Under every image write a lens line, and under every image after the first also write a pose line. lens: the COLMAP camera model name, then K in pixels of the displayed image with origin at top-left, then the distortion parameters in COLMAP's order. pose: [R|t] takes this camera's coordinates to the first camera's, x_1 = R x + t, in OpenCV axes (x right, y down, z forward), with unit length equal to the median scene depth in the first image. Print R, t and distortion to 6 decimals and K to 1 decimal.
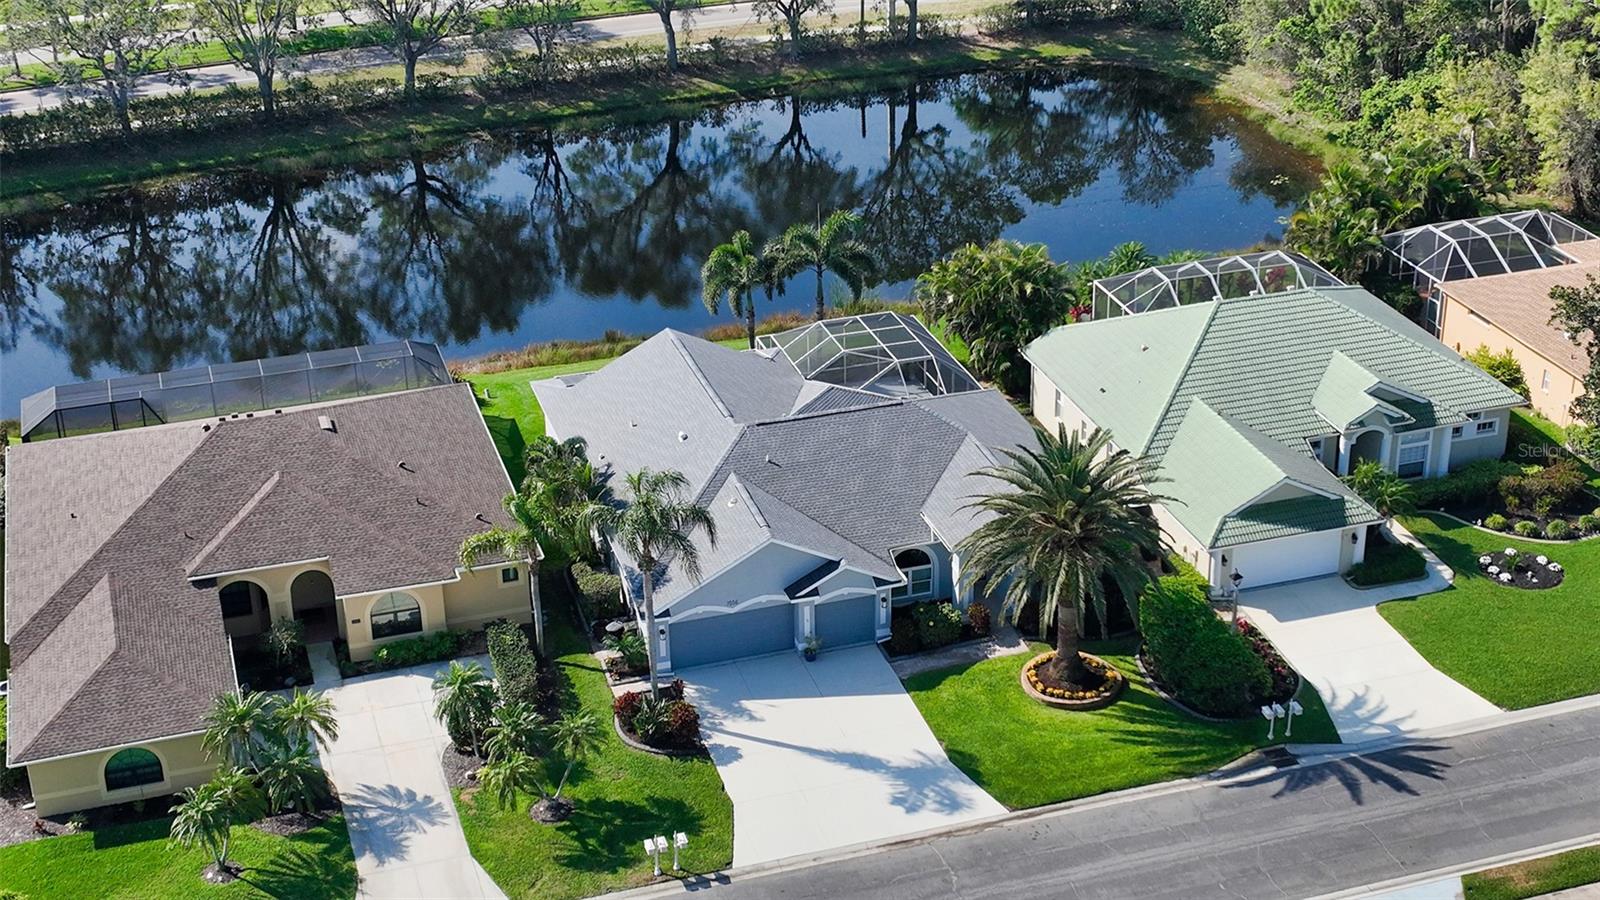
lens RADIAL K [[2295.6, 0, 800.0], [0, 2295.6, 450.0], [0, 0, 1]] dist [0.011482, -0.068642]
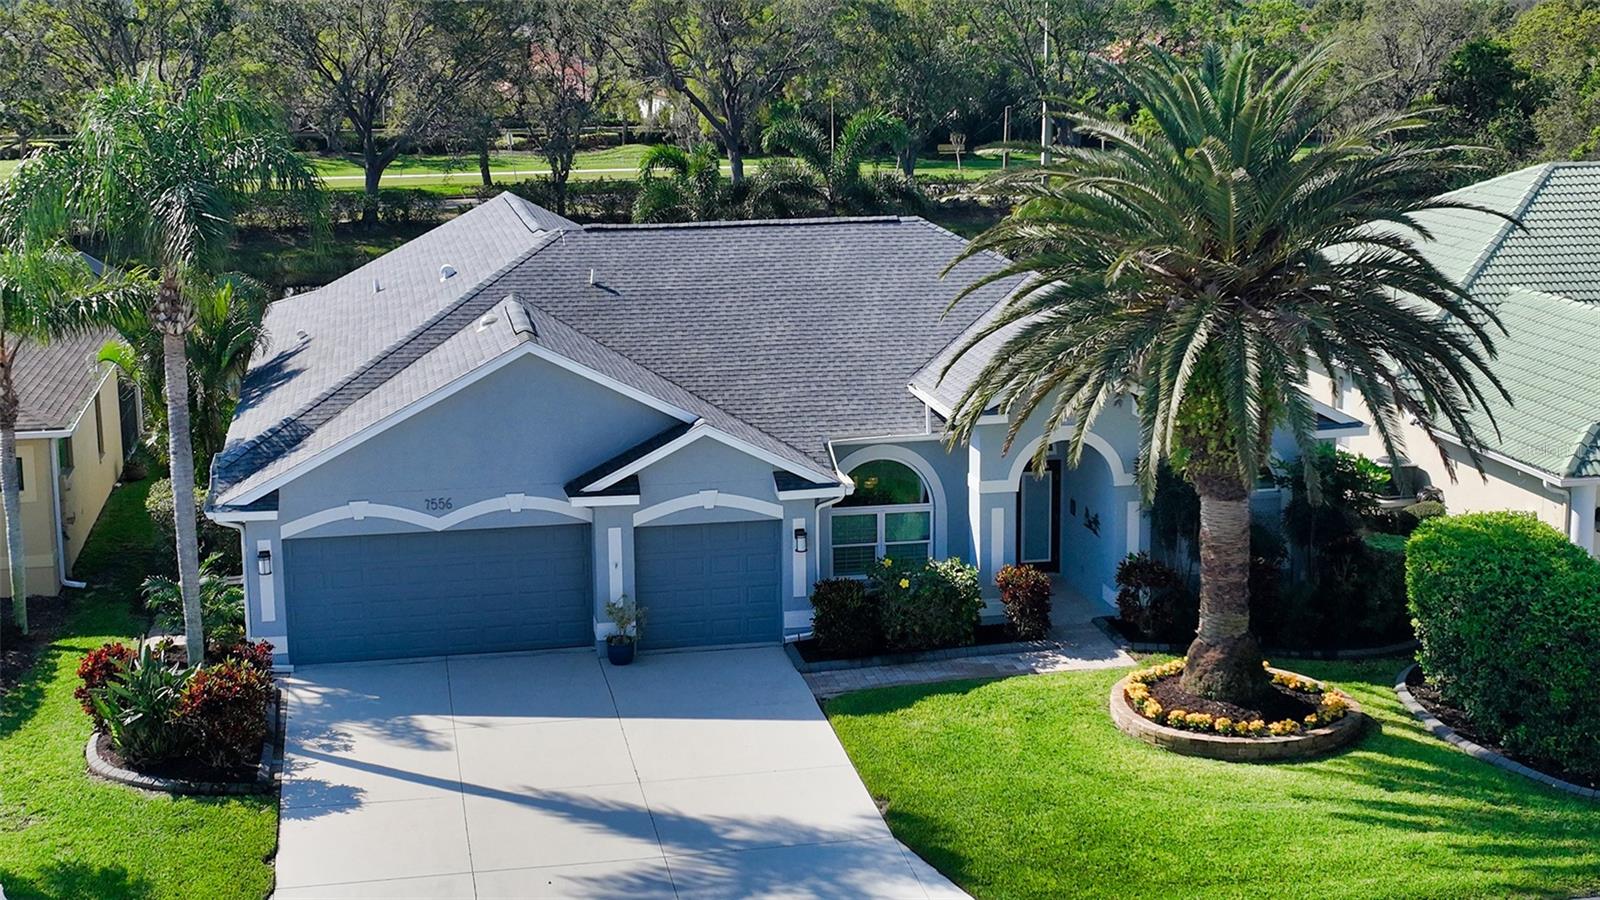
lens RADIAL K [[2295.6, 0, 800.0], [0, 2295.6, 450.0], [0, 0, 1]] dist [0.011482, -0.068642]
pose [[0.993619, 0.028953, -0.109013, 0.086071], [-0.054695, 0.968937, -0.241183, 0.159637], [0.098644, 0.245606, 0.964337, 0.600145]]
